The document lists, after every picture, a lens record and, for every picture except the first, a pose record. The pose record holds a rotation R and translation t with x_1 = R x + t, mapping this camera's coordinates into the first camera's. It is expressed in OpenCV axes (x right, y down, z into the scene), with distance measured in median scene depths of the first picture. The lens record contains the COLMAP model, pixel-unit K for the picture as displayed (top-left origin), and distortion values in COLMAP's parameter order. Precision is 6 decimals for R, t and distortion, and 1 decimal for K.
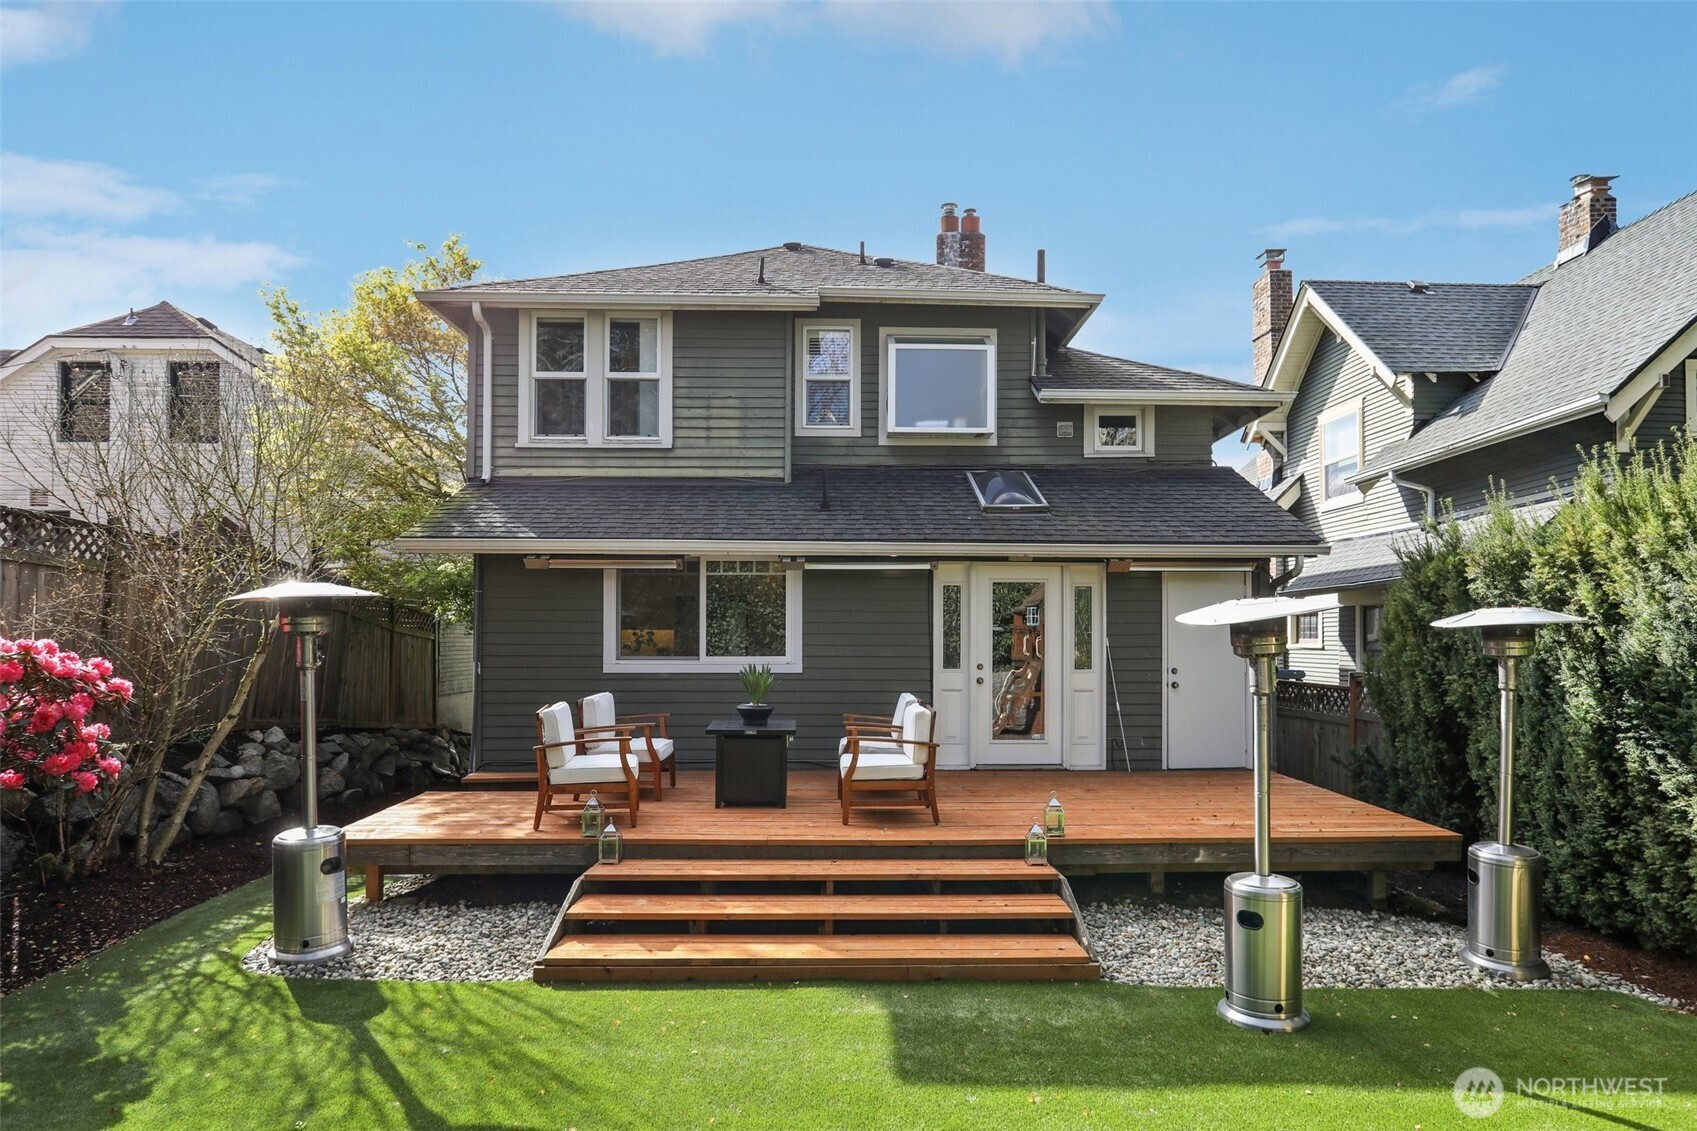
lens RADIAL K [[1013.6, 0, 851.1], [0, 1013.6, 569.6], [0, 0, 1]] dist [-0.003734, 0.003566]
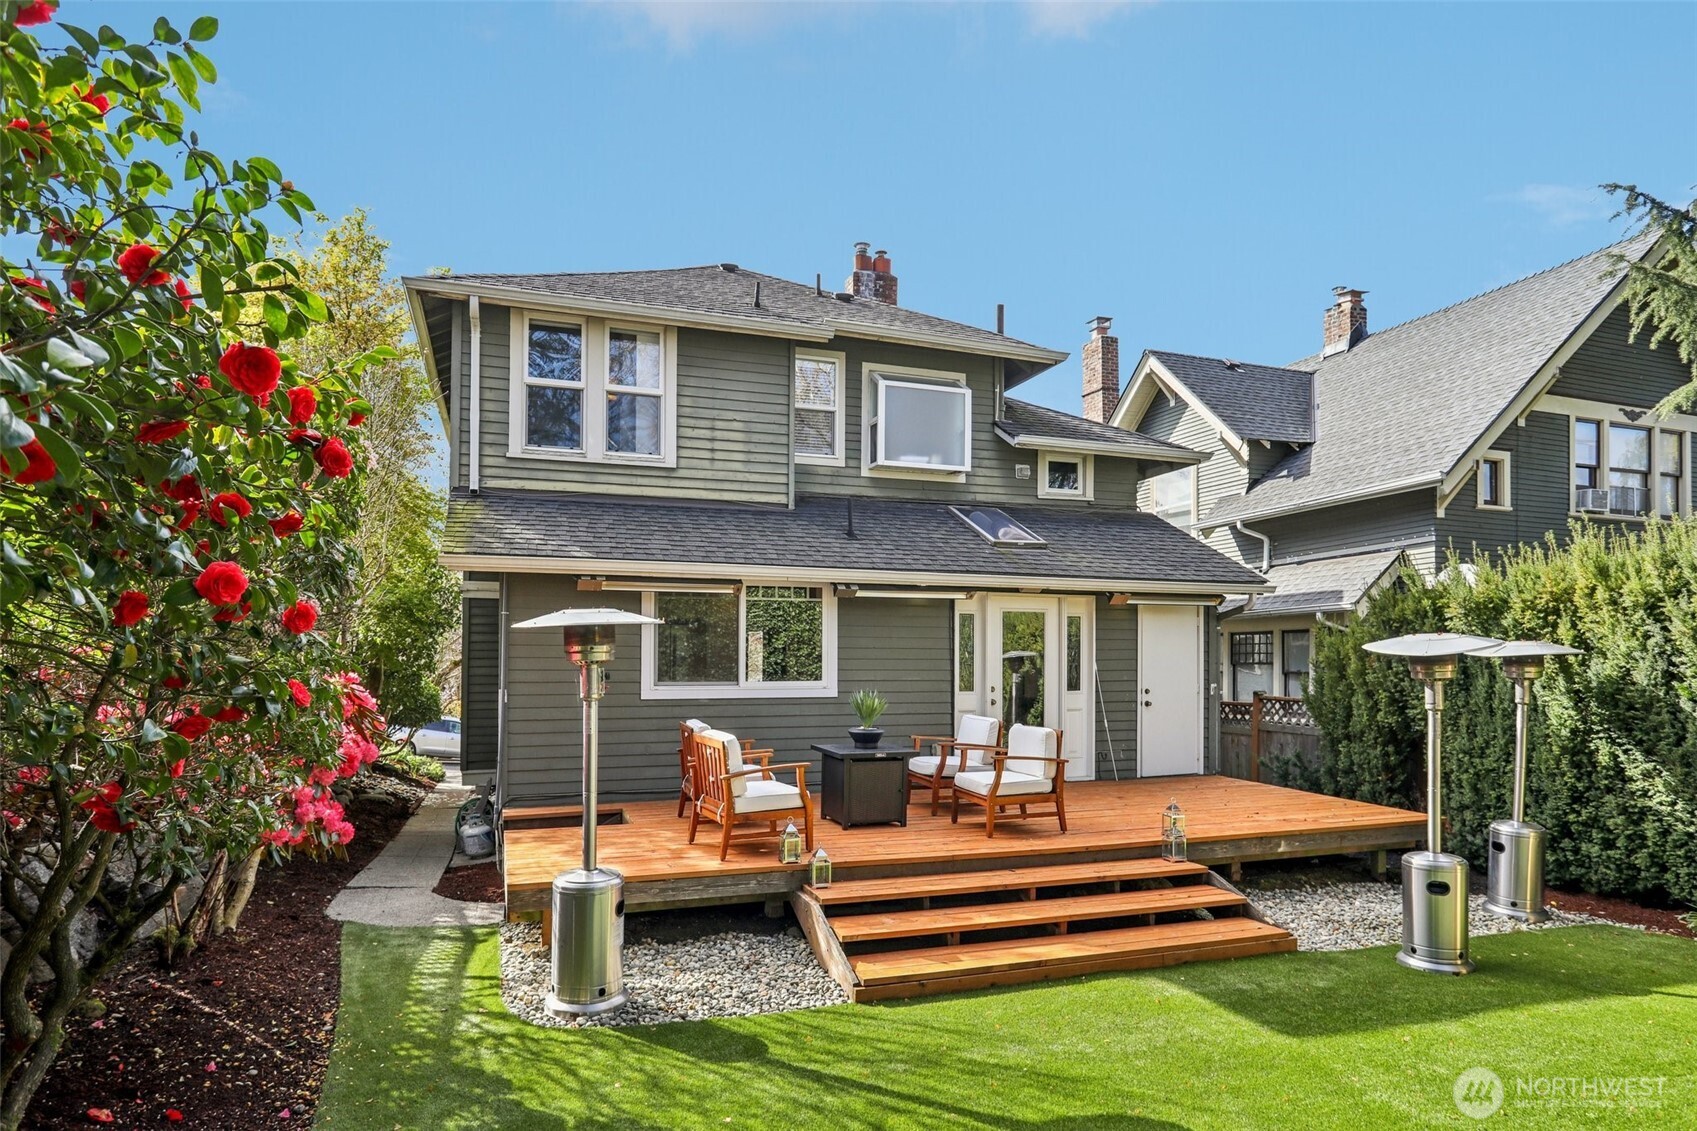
lens RADIAL K [[1013.6, 0, 887.3], [0, 1013.6, 591.9], [0, 0, 1]] dist [-0.003734, 0.003566]
pose [[0.945710, 0.021702, 0.324287, -0.338954], [-0.022200, 0.999751, -0.002166, -0.003447], [-0.324253, -0.005151, 0.945956, 0.013109]]
